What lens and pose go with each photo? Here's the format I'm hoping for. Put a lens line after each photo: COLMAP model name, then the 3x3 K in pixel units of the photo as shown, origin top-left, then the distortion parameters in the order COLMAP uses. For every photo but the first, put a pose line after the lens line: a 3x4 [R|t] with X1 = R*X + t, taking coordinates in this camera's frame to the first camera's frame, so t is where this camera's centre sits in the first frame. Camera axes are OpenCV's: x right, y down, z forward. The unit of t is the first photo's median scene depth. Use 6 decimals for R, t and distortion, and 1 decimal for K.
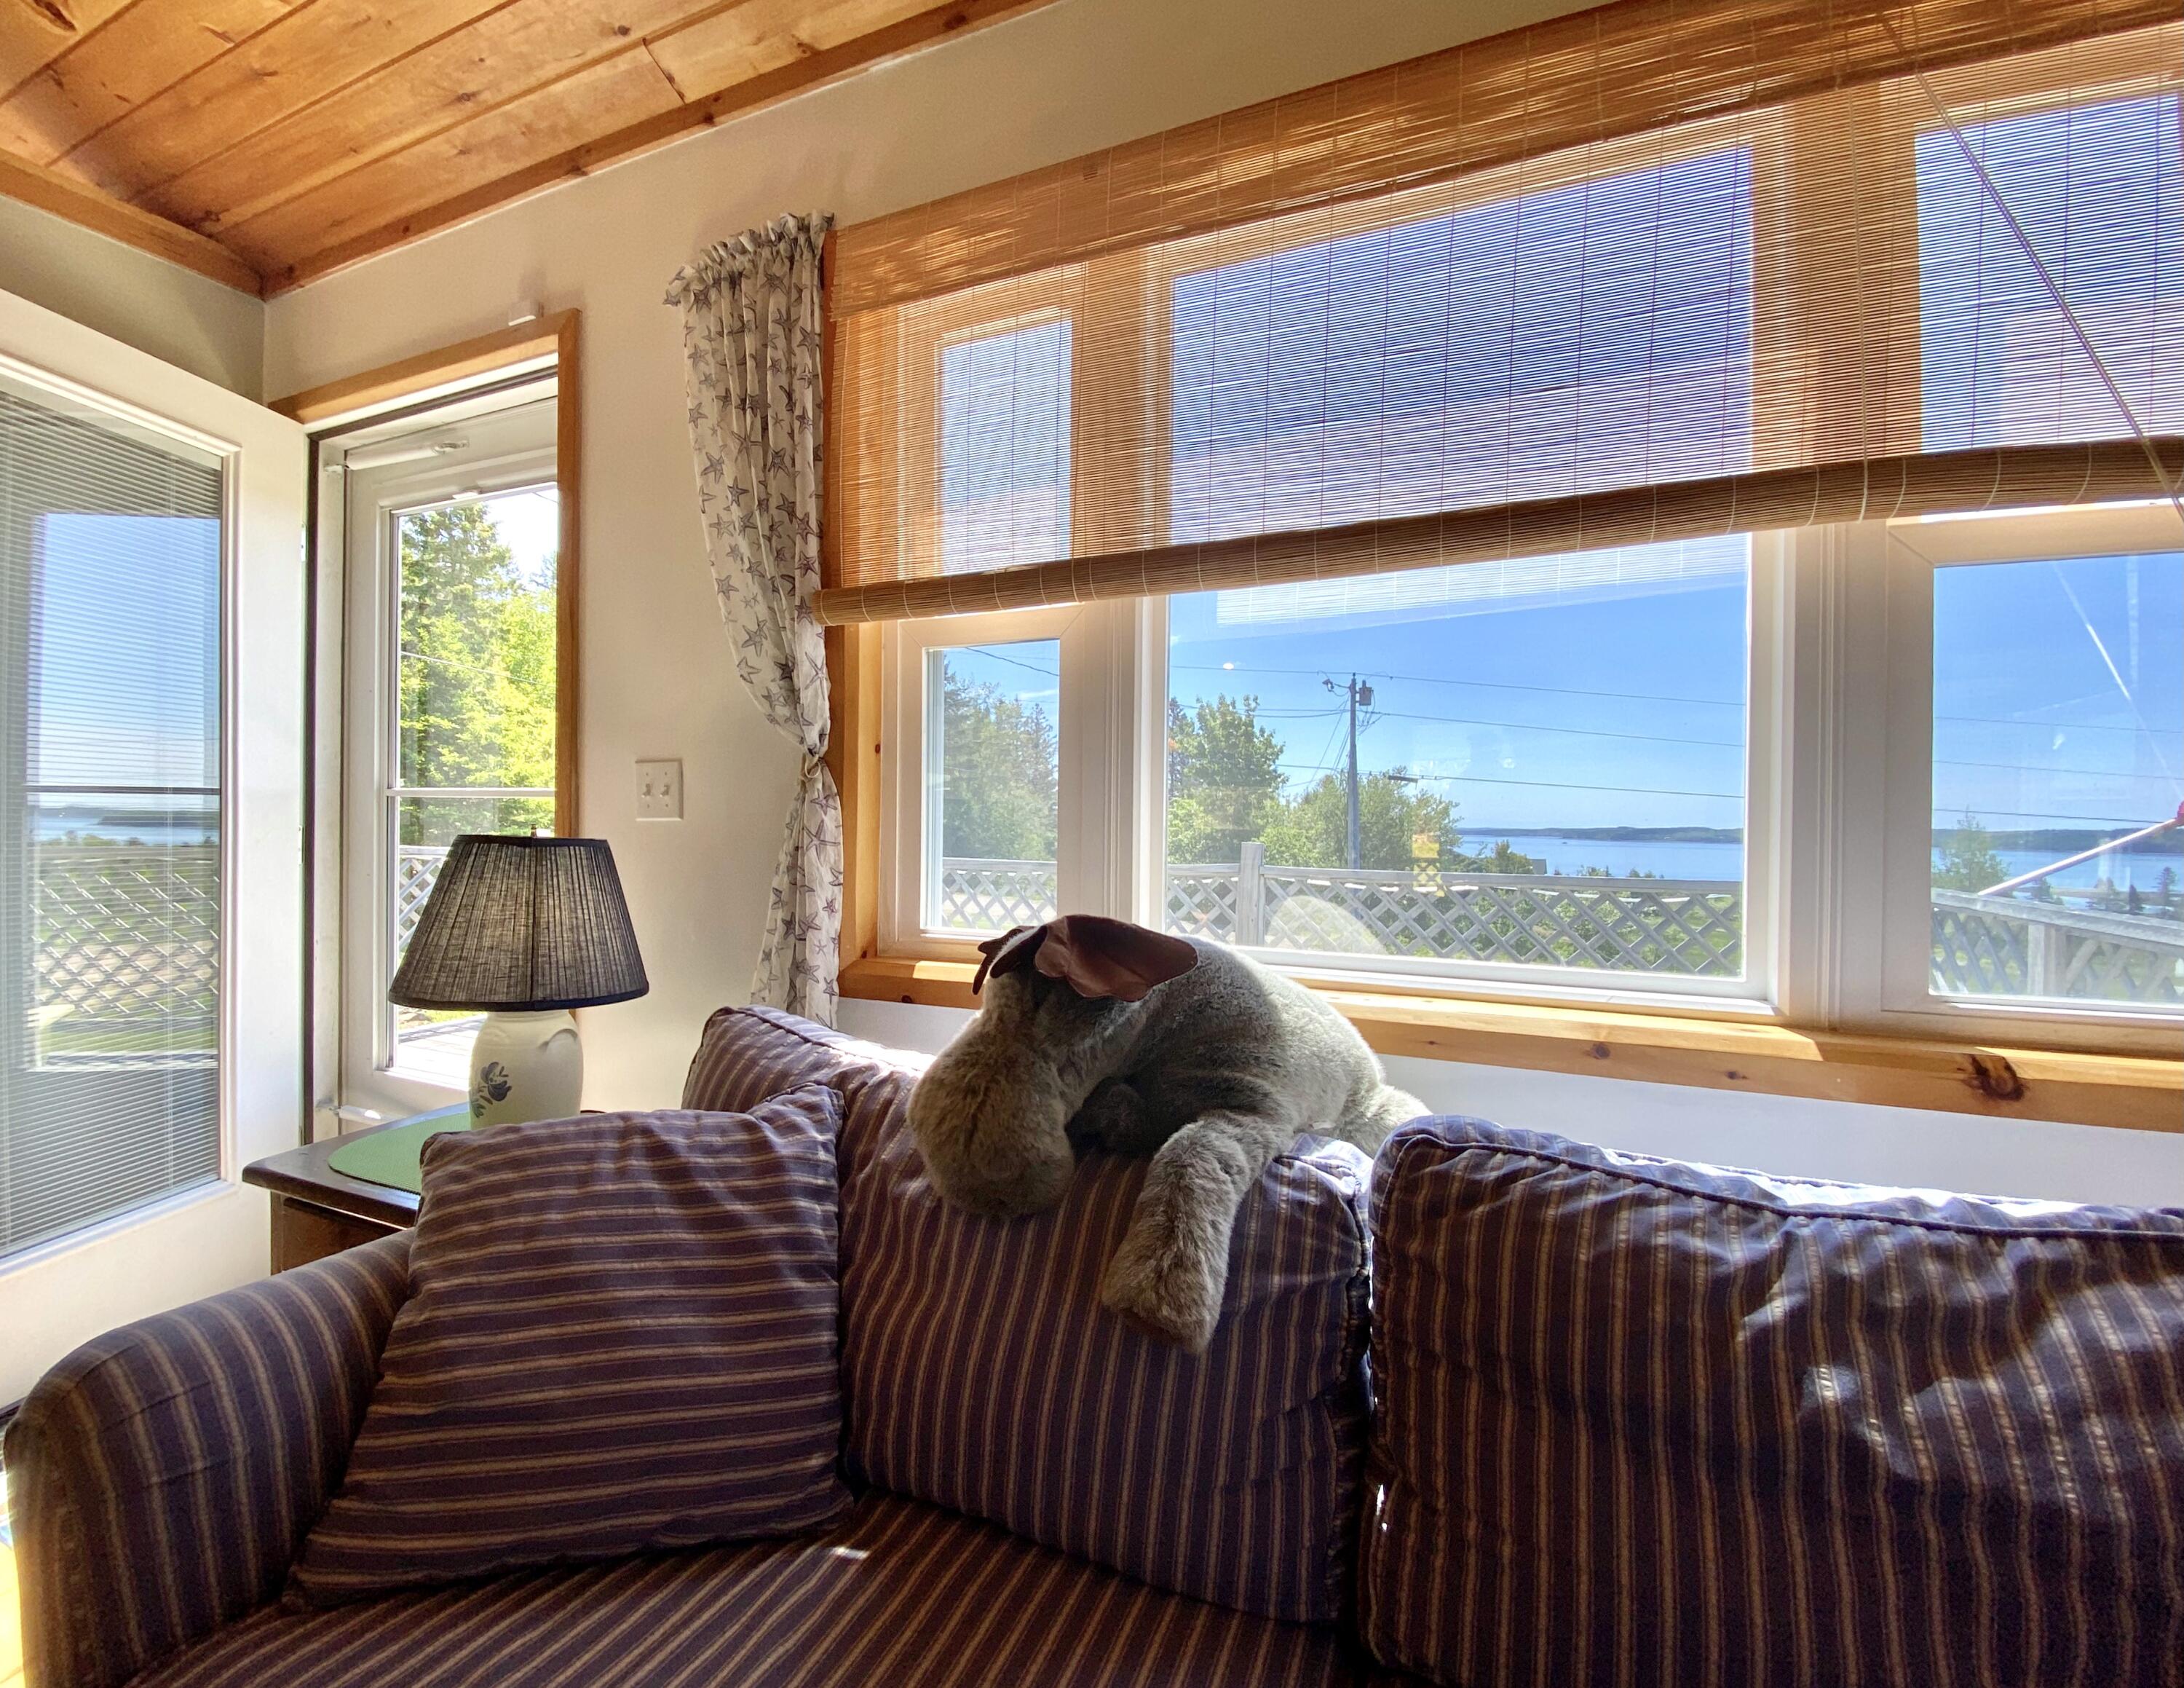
lens RADIAL K [[966.2, 0, 1085.7], [0, 966.2, 835.0], [0, 0, 1]] dist [0.002769, -0.004534]
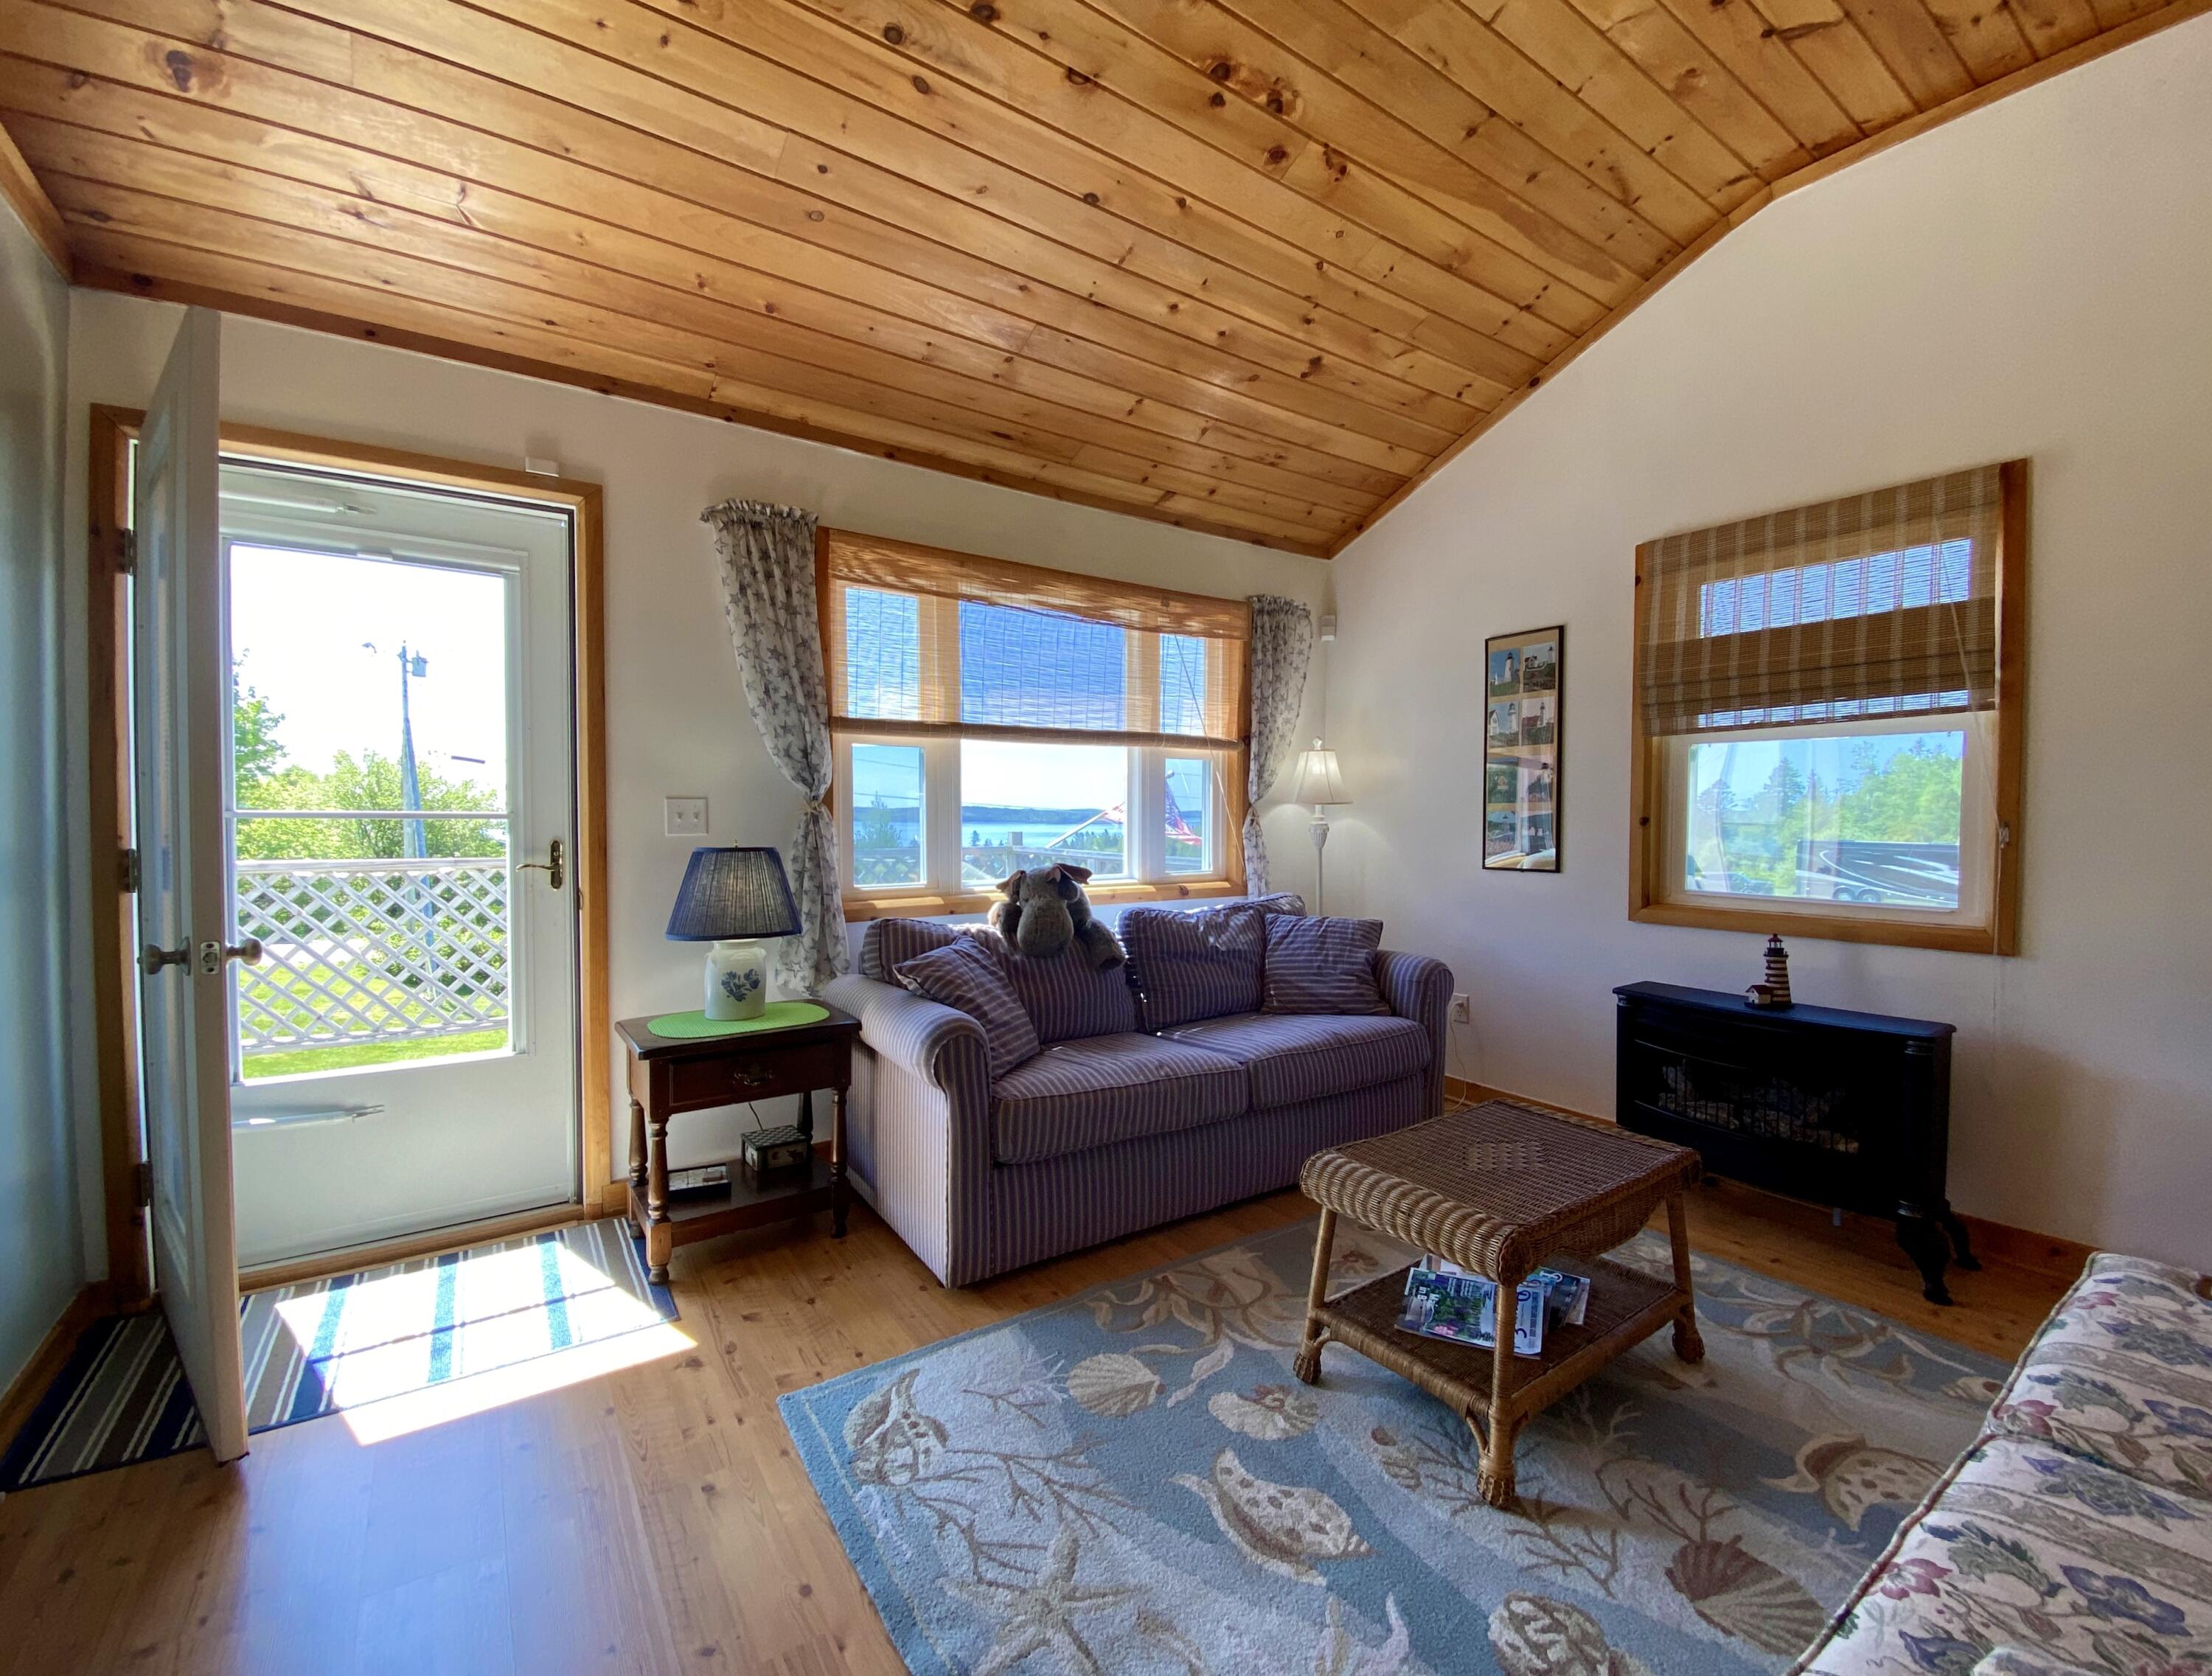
lens RADIAL K [[917.5, 0, 1088.1], [0, 917.5, 838.5], [0, 0, 1]] dist [0.000627, 0.000011]
pose [[0.527369, -0.029879, 0.849111, -1.595530], [0.001017, 0.999403, 0.034536, -0.067860], [-0.849636, -0.017350, 0.527084, -0.447795]]
